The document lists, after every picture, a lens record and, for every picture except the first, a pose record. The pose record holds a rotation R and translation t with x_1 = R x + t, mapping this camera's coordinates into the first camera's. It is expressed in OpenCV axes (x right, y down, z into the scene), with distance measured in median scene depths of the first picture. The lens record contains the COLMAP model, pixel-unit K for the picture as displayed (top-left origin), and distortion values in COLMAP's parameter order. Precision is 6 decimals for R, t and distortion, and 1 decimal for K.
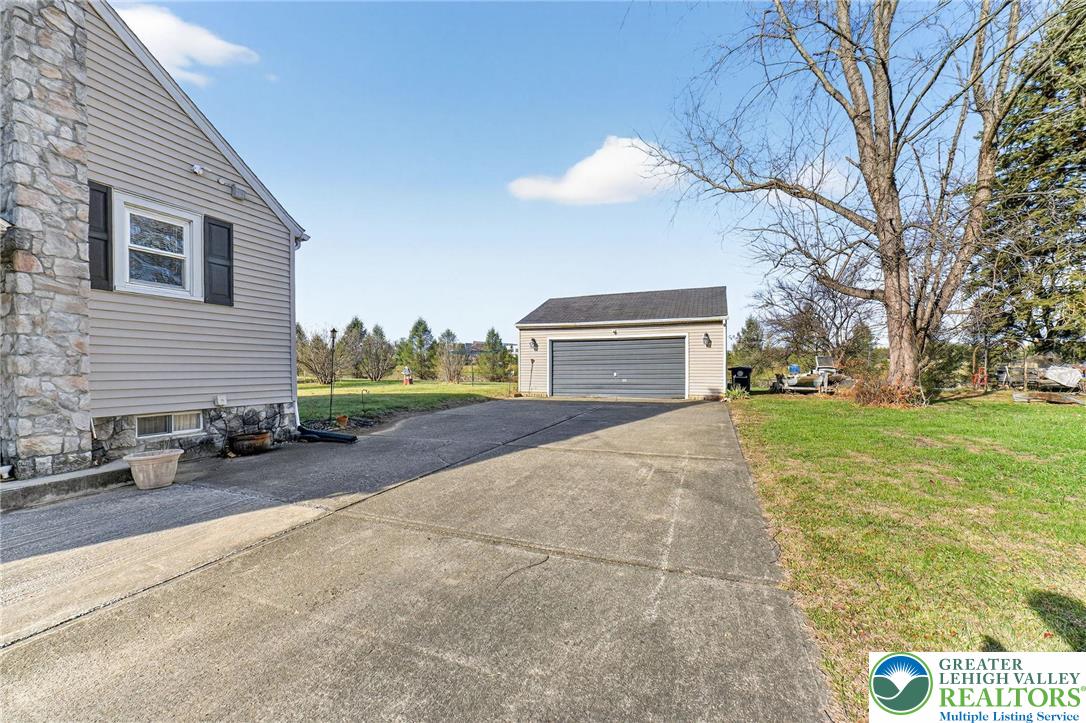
lens RADIAL K [[423.7, 0, 543.0], [0, 423.7, 361.5], [0, 0, 1]] dist [-0.012634, 0.000255]
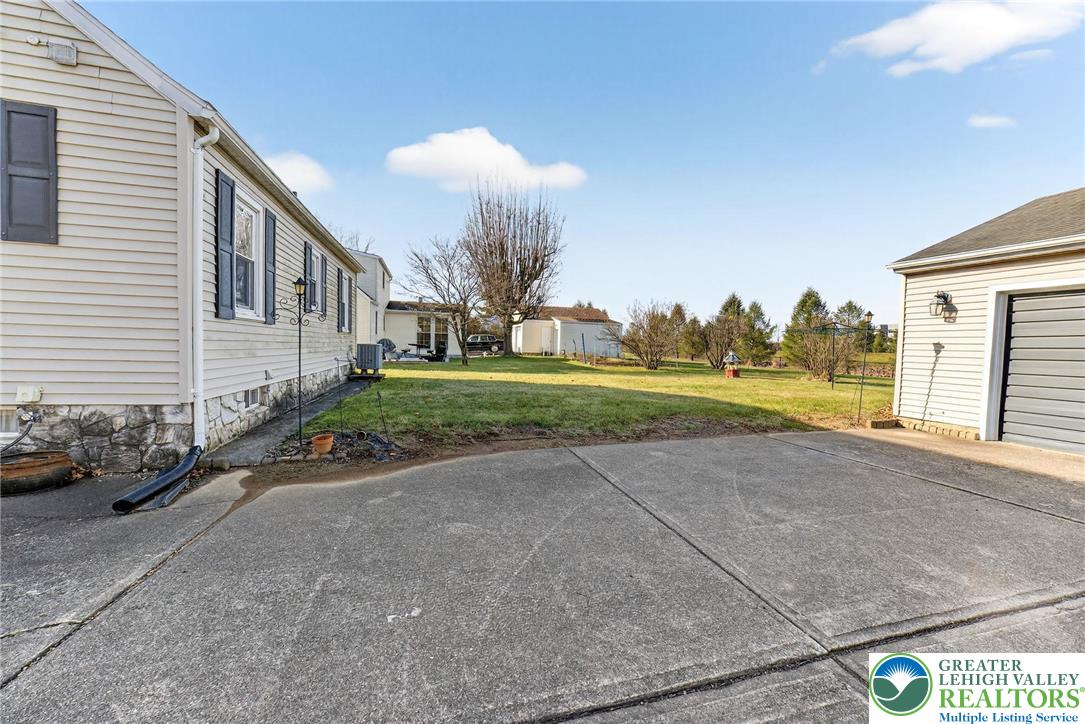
lens RADIAL K [[423.3, 0, 542.5], [0, 423.3, 362.0], [0, 0, 1]] dist [-0.012634, 0.000255]
pose [[0.601984, 0.049249, -0.796988, 0.074146], [-0.017621, 0.998672, 0.048402, 0.000213], [0.798314, -0.015094, 0.602052, 0.469717]]
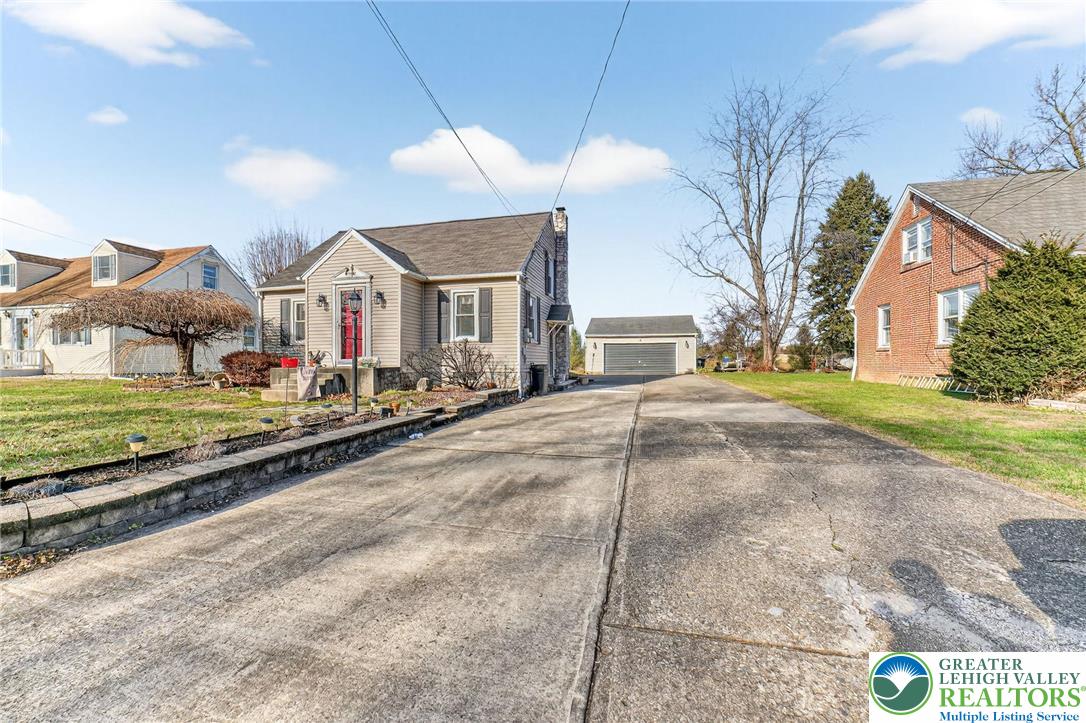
lens RADIAL K [[423.7, 0, 543.0], [0, 423.7, 361.5], [0, 0, 1]] dist [-0.012634, 0.000255]
pose [[0.990530, -0.000393, 0.137295, -0.528064], [-0.001322, 0.999922, 0.012400, 0.005712], [-0.137289, -0.012464, 0.990453, -0.844190]]
